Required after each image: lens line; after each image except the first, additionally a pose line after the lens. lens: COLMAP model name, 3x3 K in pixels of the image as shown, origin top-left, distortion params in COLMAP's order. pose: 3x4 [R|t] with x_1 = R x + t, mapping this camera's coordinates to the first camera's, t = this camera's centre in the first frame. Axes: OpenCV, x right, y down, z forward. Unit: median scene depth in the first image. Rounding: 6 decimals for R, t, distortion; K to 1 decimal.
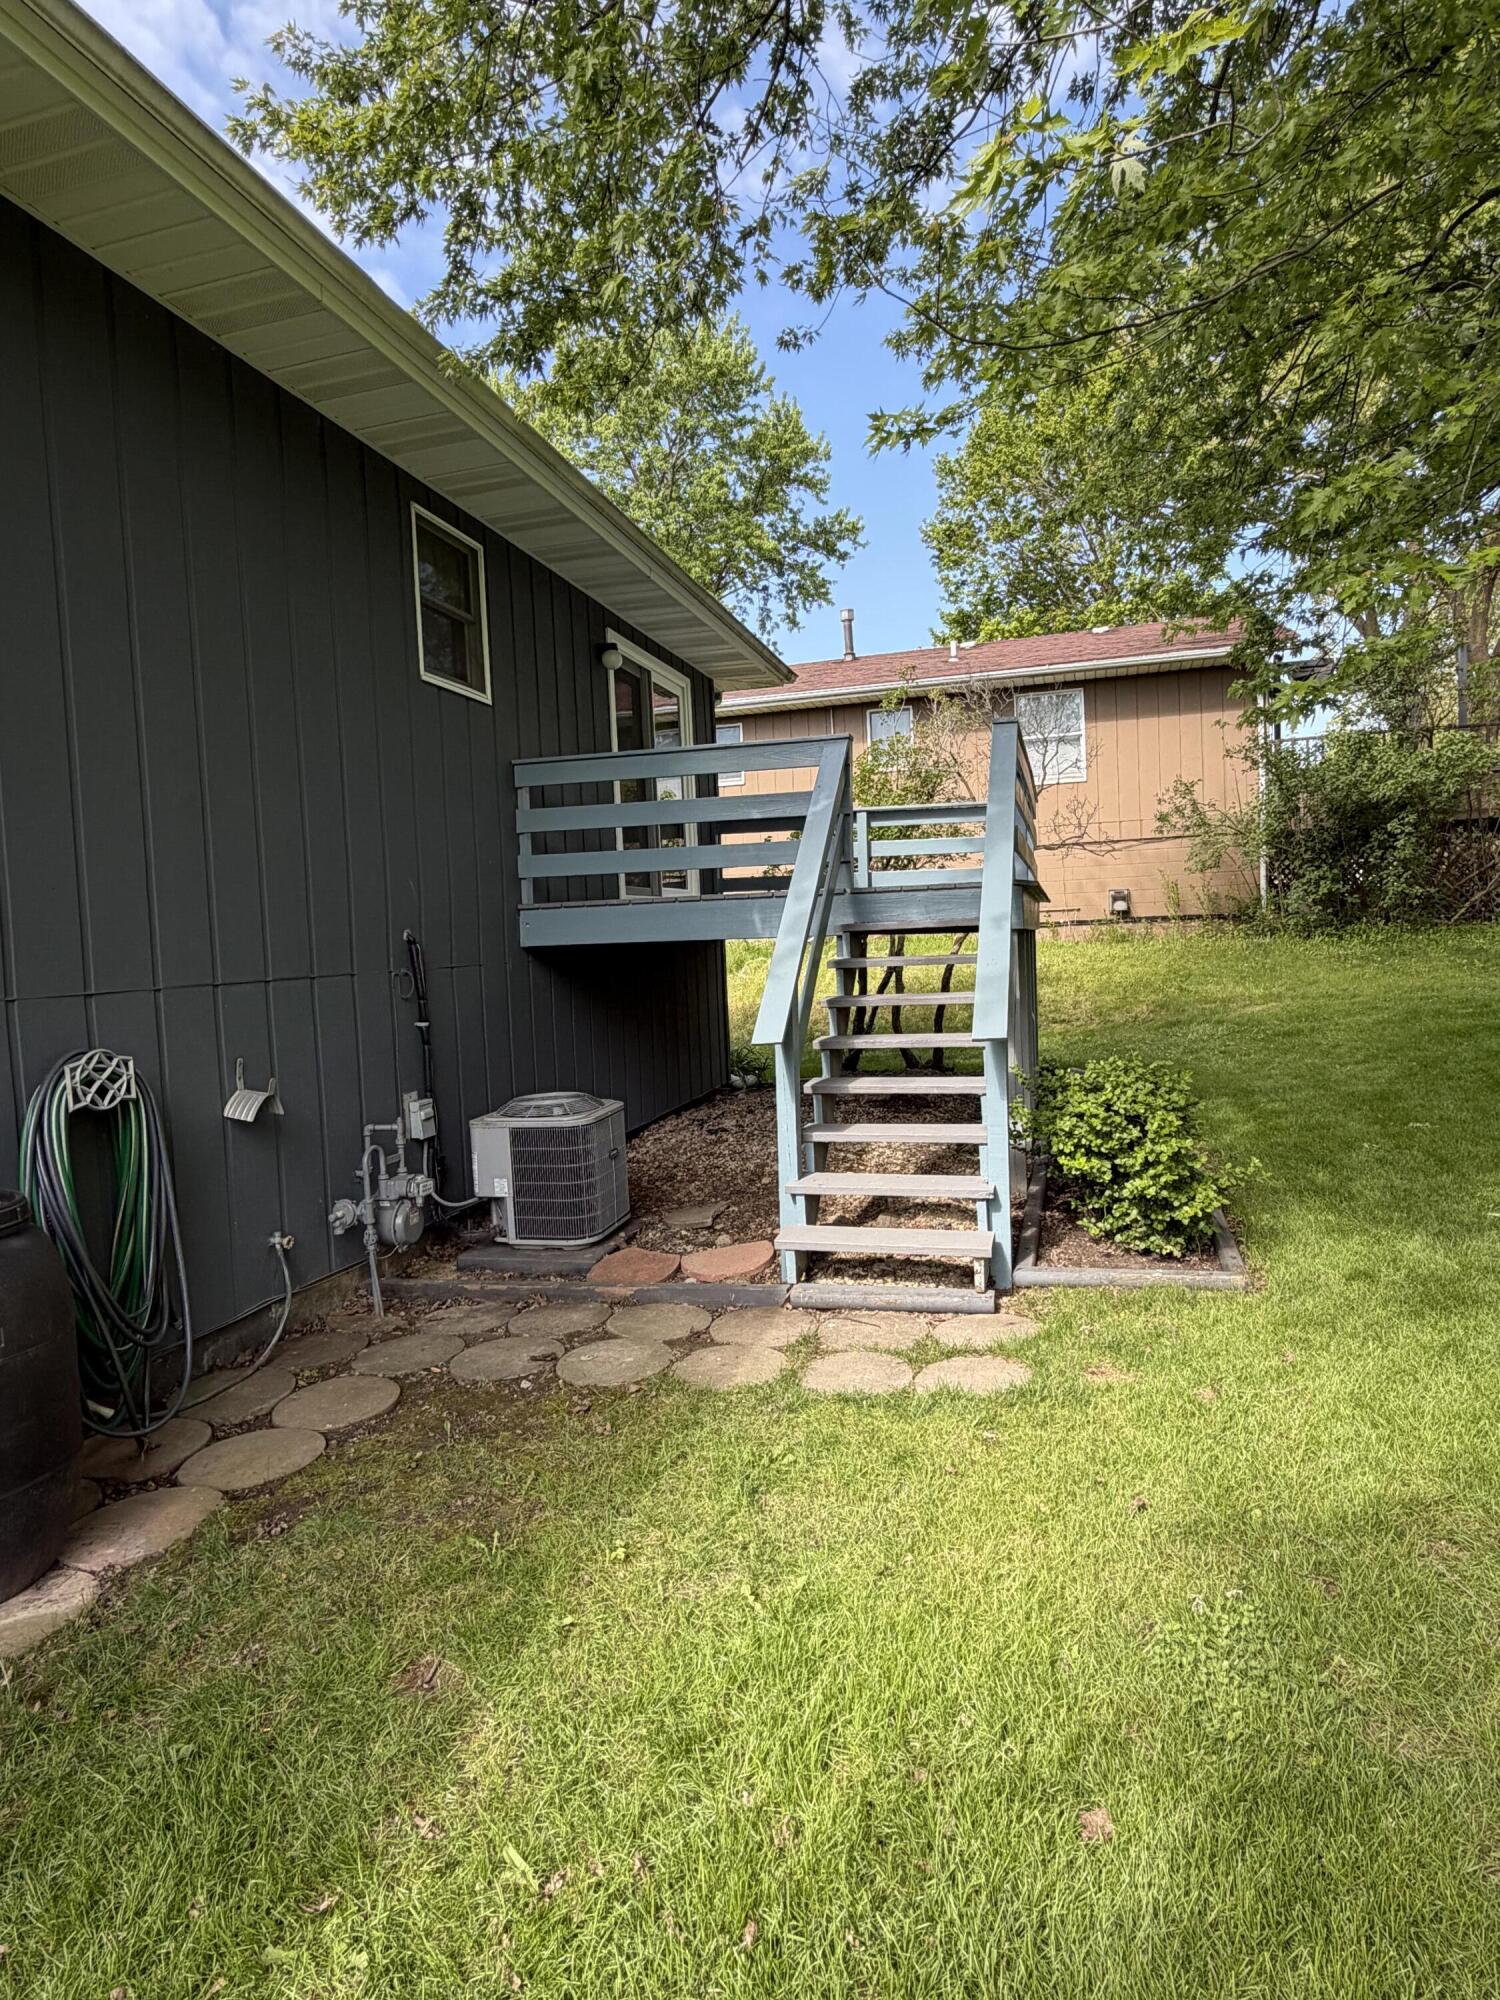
lens RADIAL K [[1112.3, 0, 749.5], [0, 1112.3, 998.0], [0, 0, 1]] dist [-0.000298, 0.000017]
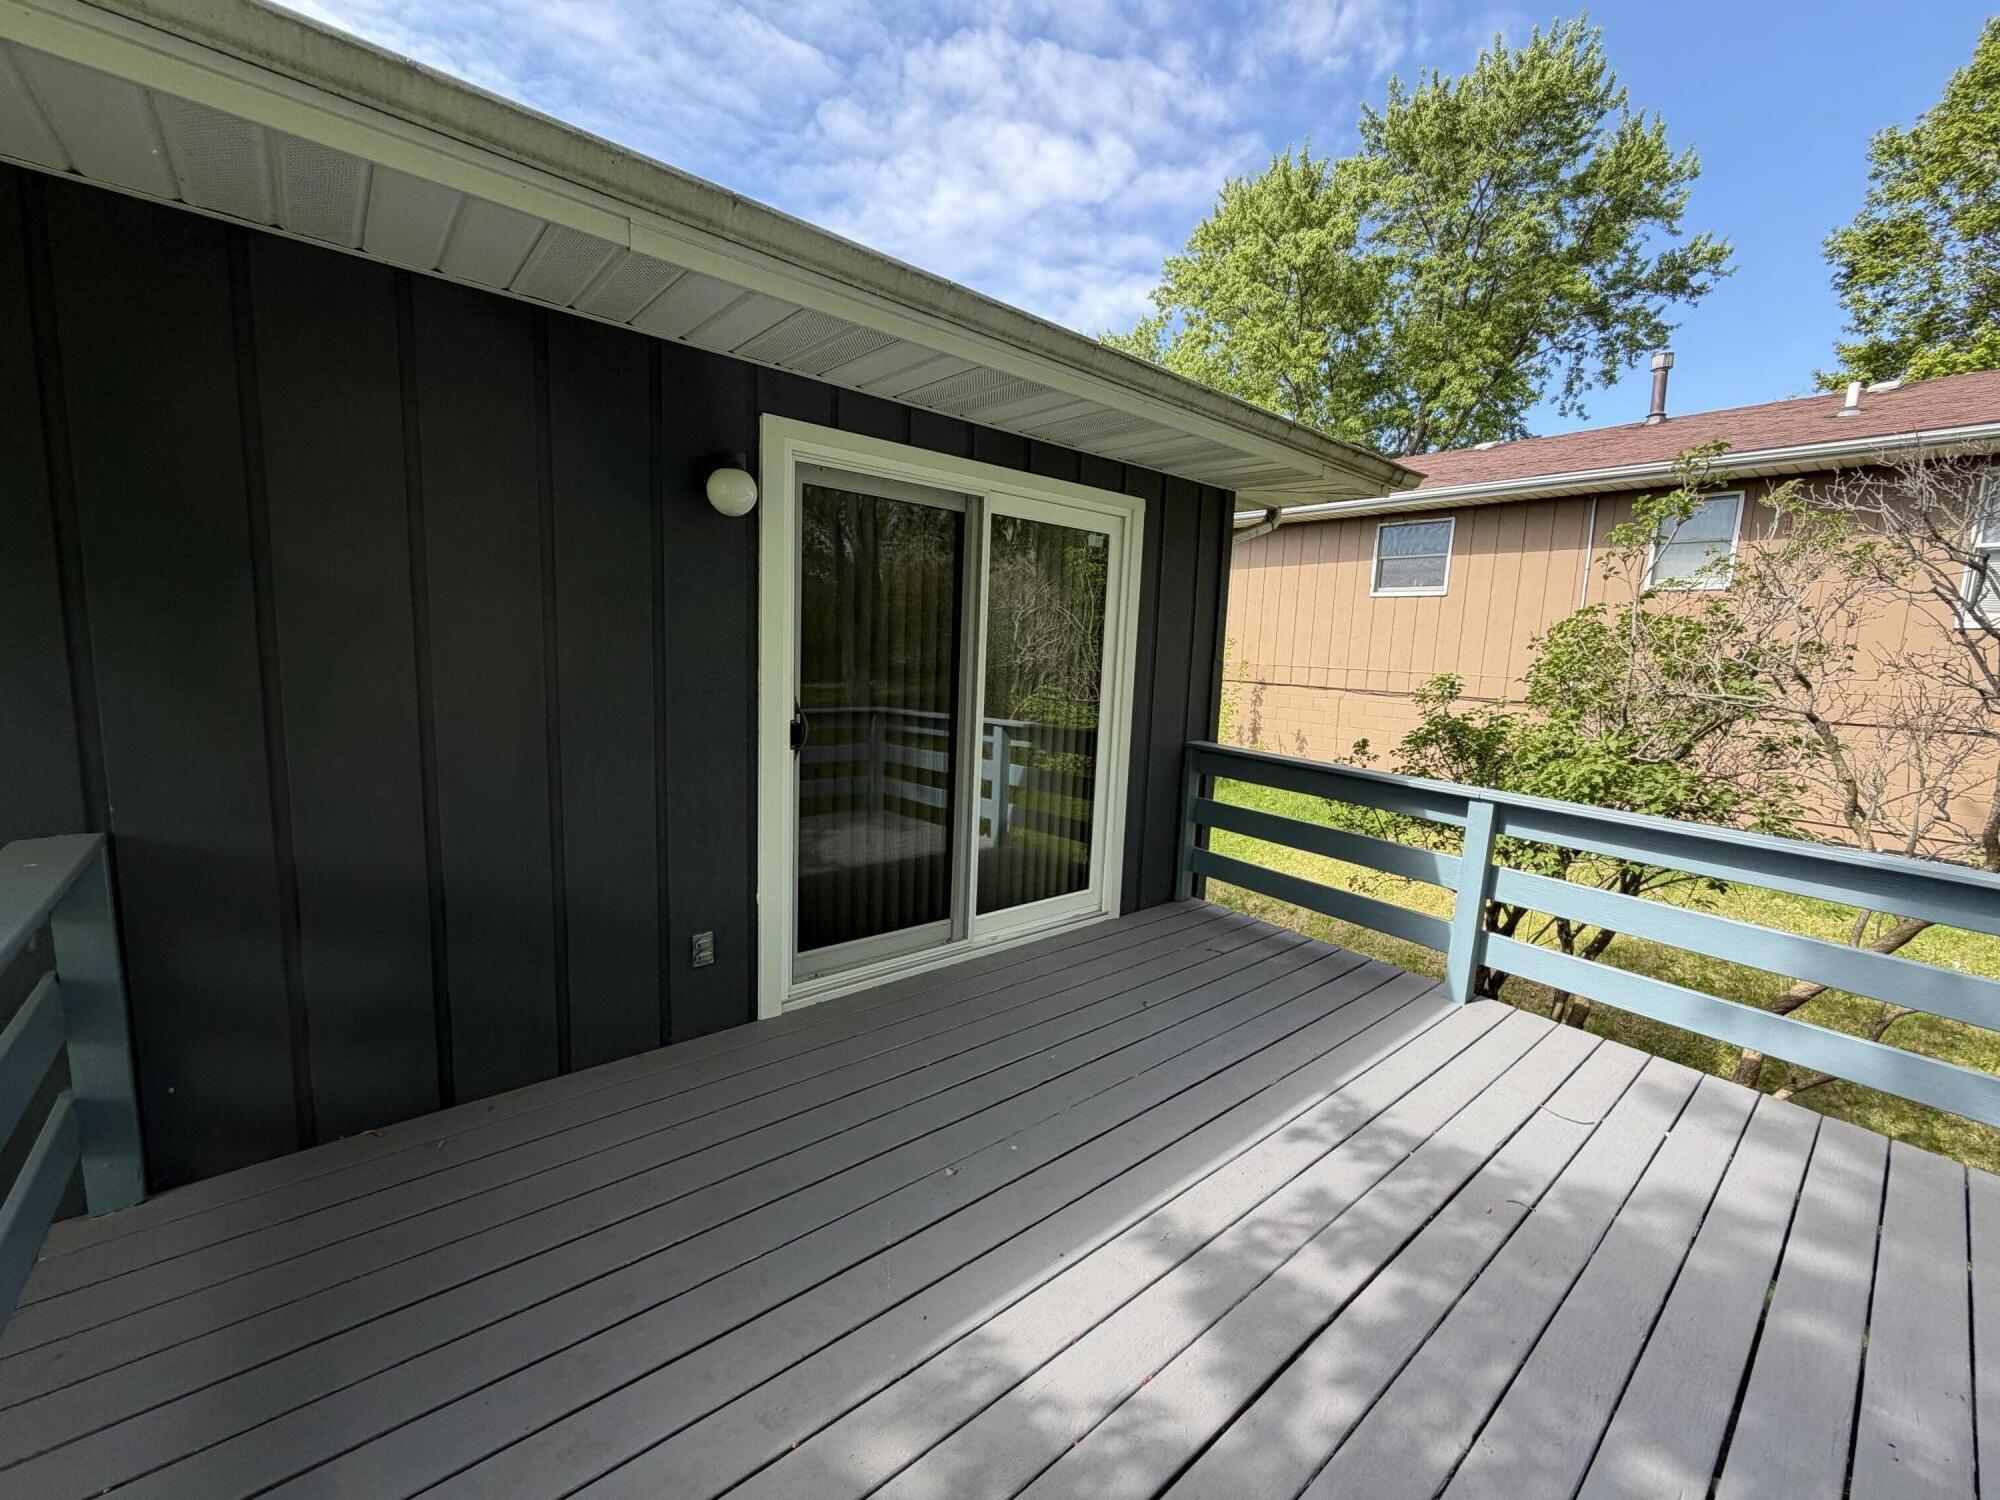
lens RADIAL K [[800.3, 0, 1009.1], [0, 800.3, 748.6], [0, 0, 1]] dist [-0.001025, 0.000662]
pose [[0.826390, 0.144882, -0.544140, 0.033775], [-0.105313, 0.989049, 0.103402, -0.059596], [0.553162, -0.028146, 0.832598, 0.186124]]
